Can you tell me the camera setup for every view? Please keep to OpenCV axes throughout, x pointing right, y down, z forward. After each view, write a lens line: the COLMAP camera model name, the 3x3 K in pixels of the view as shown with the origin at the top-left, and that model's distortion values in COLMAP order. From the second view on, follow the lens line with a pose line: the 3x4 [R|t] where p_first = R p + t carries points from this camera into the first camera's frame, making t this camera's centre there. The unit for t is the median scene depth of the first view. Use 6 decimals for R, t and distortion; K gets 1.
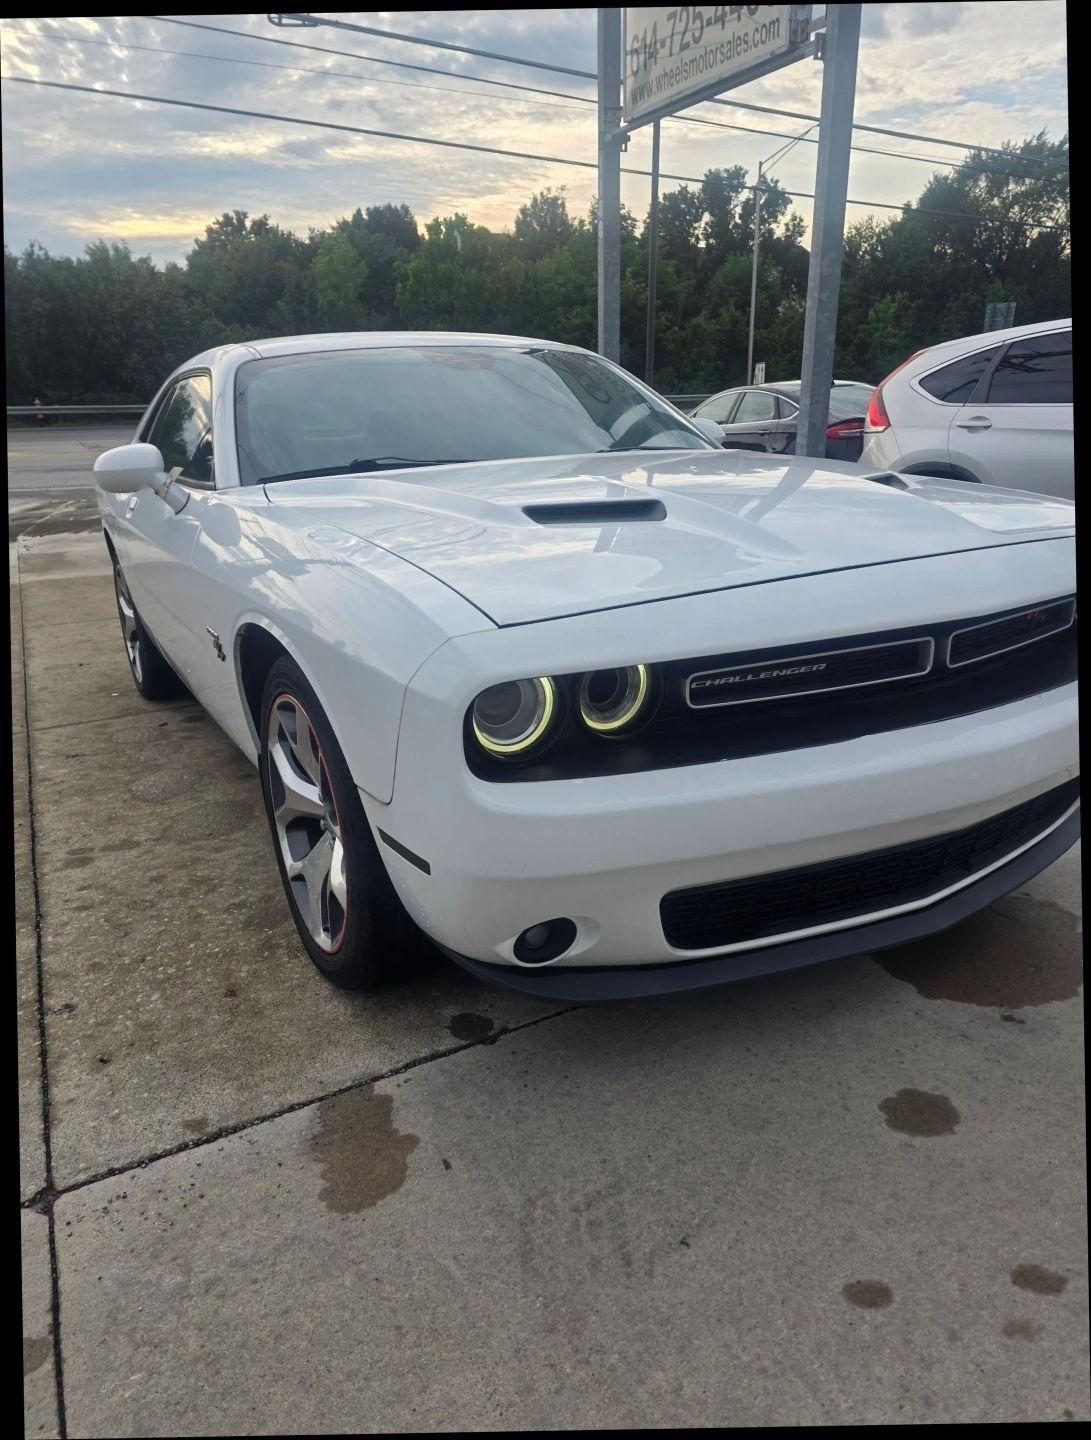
lens RADIAL K [[1001.8, 0, 558.4], [0, 1001.8, 726.7], [0, 0, 1]] dist [0.078145, -0.071770]
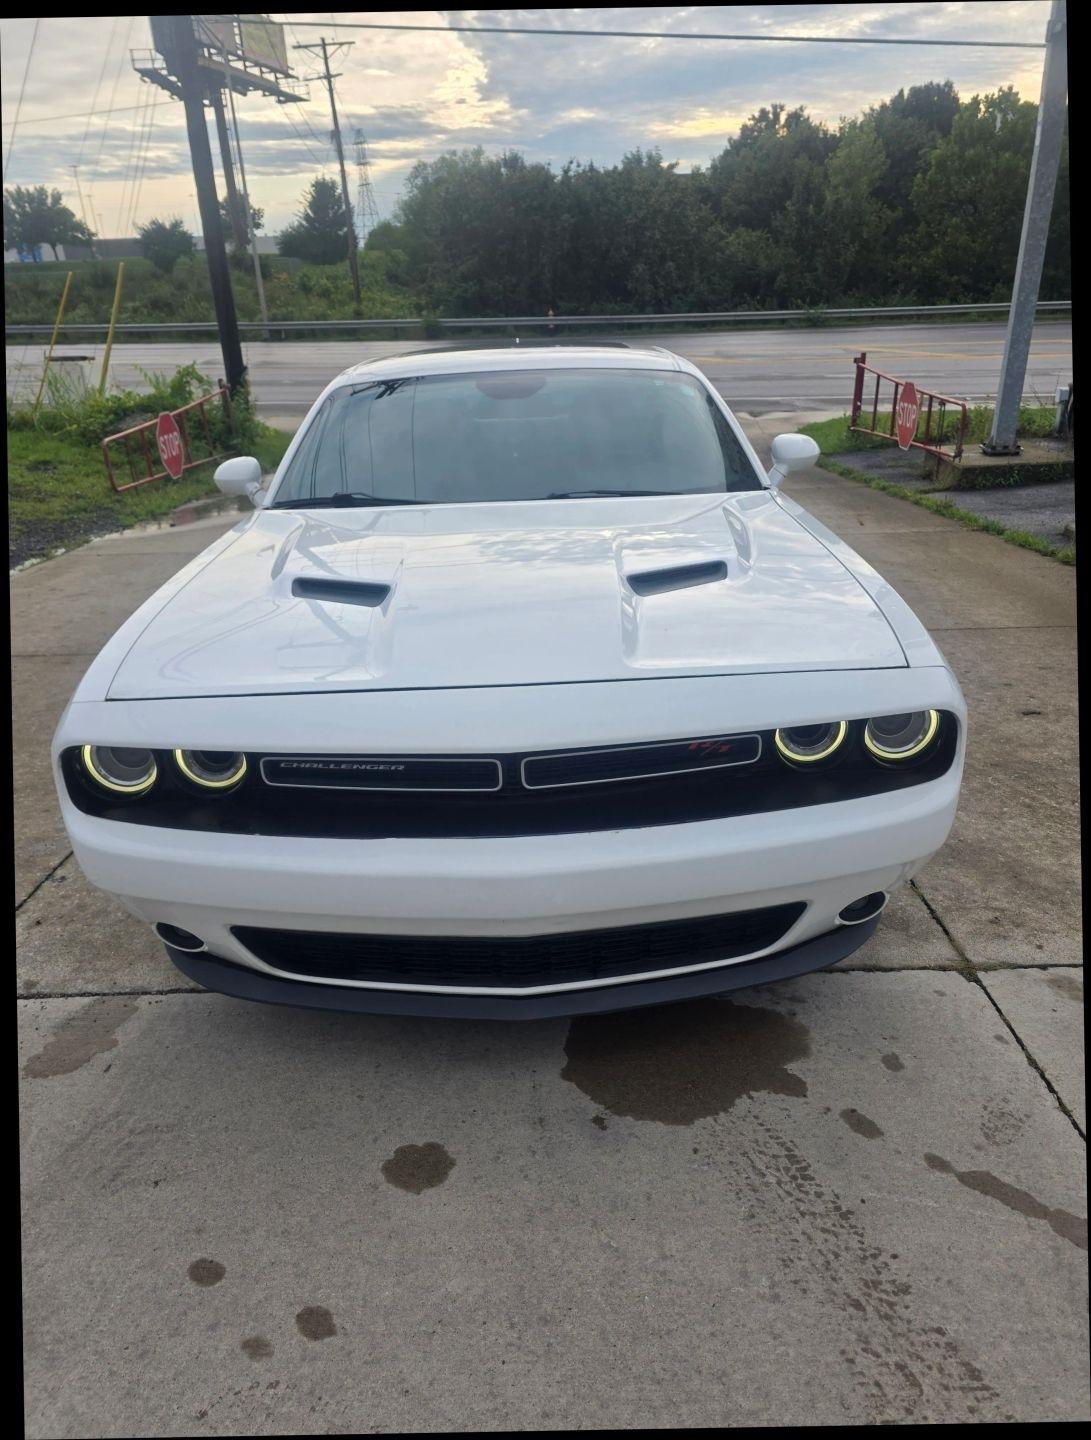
lens RADIAL K [[1001.8, 0, 558.4], [0, 1001.8, 726.7], [0, 0, 1]] dist [0.078145, -0.071770]
pose [[0.873023, 0.191185, -0.448642, 0.154835], [-0.146706, 0.980297, 0.132266, -0.047709], [0.465090, -0.049653, 0.883870, 0.014539]]
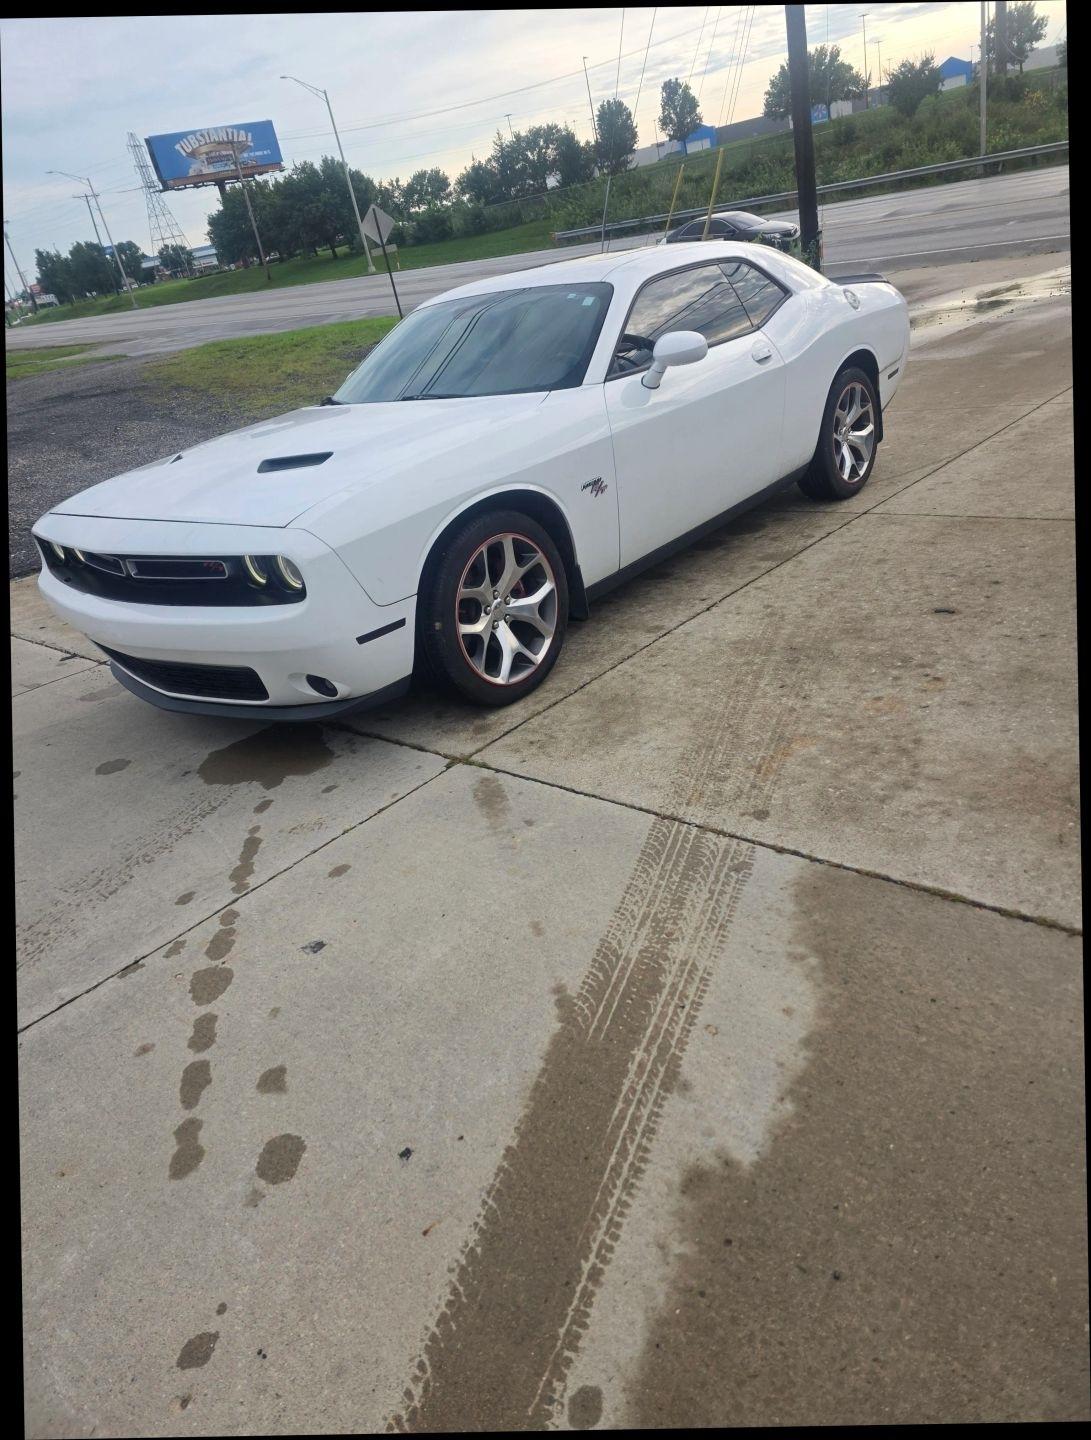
lens RADIAL K [[988.0, 0, 584.9], [0, 988.0, 718.8], [0, 0, 1]] dist [0.100052, -0.091967]
pose [[0.357677, 0.382197, -0.852052, 0.432667], [-0.132786, 0.923957, 0.358709, -0.108900], [0.924357, -0.015161, 0.381228, 0.188574]]
